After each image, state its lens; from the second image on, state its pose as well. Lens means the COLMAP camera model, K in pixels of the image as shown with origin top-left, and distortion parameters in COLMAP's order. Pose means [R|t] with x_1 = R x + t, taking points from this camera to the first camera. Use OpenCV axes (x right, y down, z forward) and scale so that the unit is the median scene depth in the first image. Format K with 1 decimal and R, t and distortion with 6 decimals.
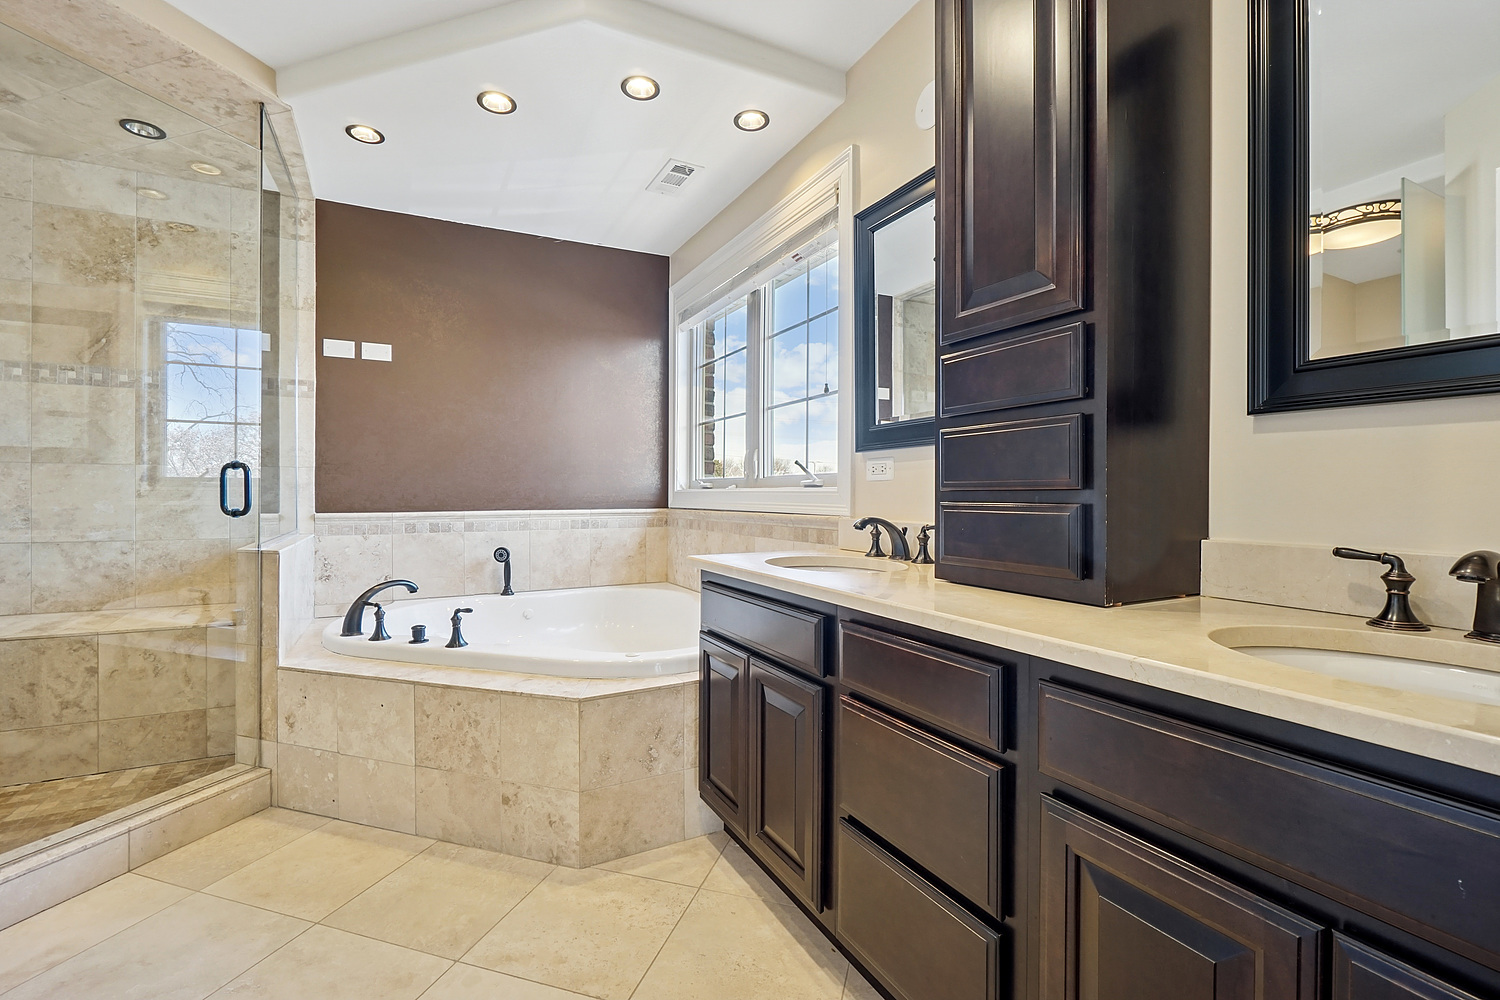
lens RADIAL K [[659.5, 0, 745.0], [0, 659.5, 488.2], [0, 0, 1]] dist [-0.004591, -0.001090]
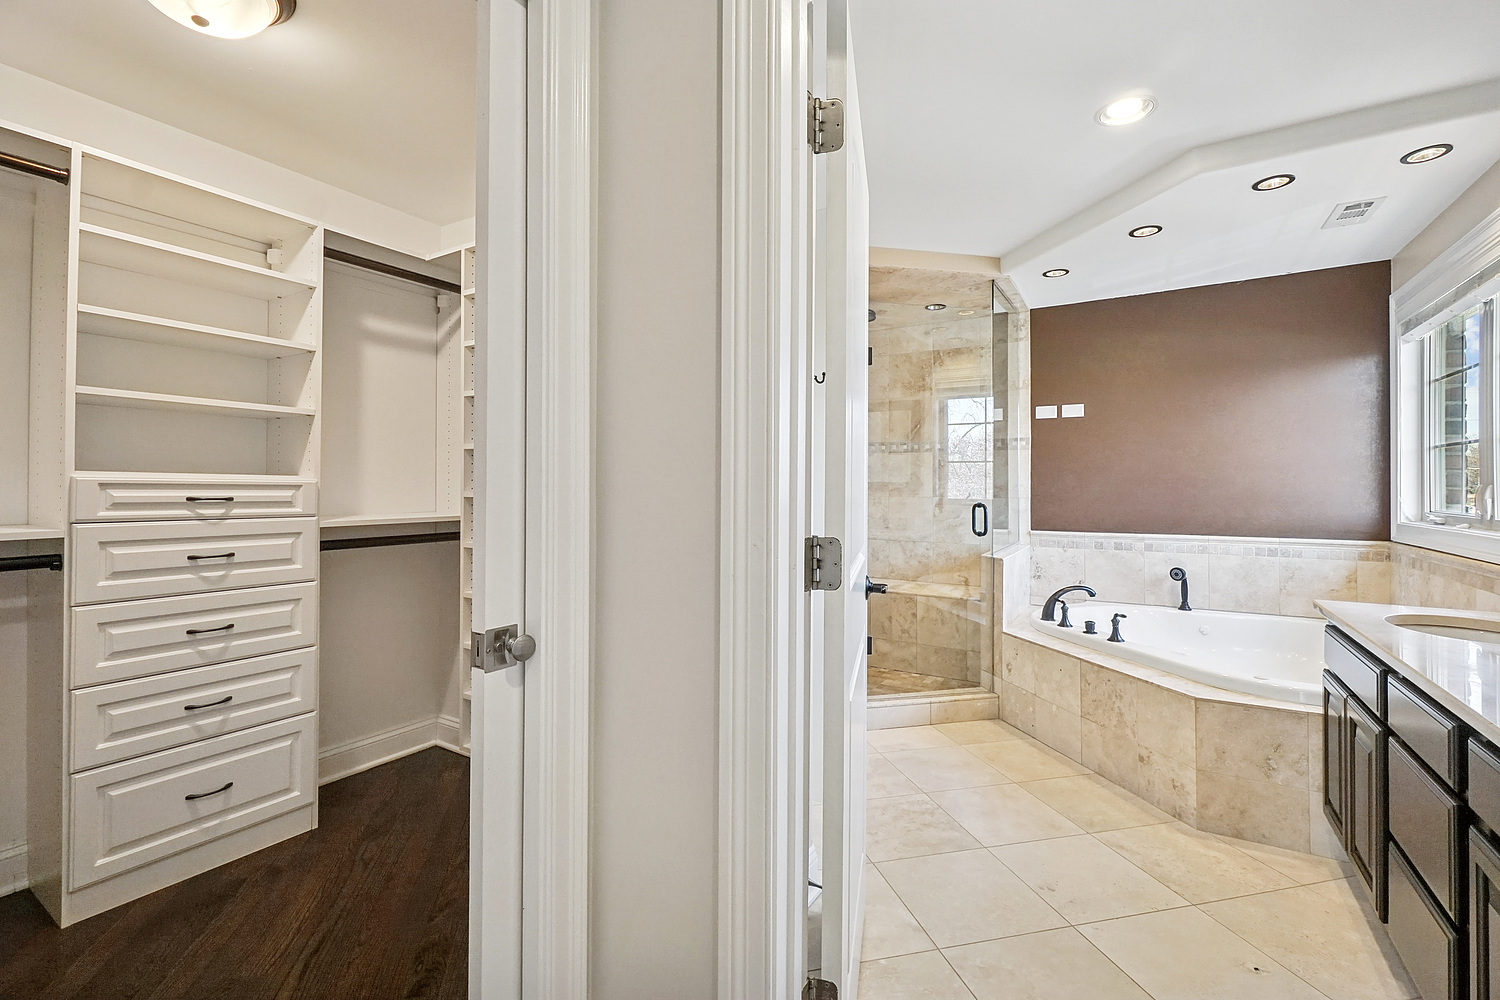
lens RADIAL K [[659.5, 0, 745.0], [0, 659.5, 488.2], [0, 0, 1]] dist [-0.004591, -0.001090]
pose [[0.520962, 0.003253, -0.853574, 0.292775], [0.002536, 0.999982, 0.005359, -0.076995], [0.853576, -0.004956, 0.520945, -0.324230]]
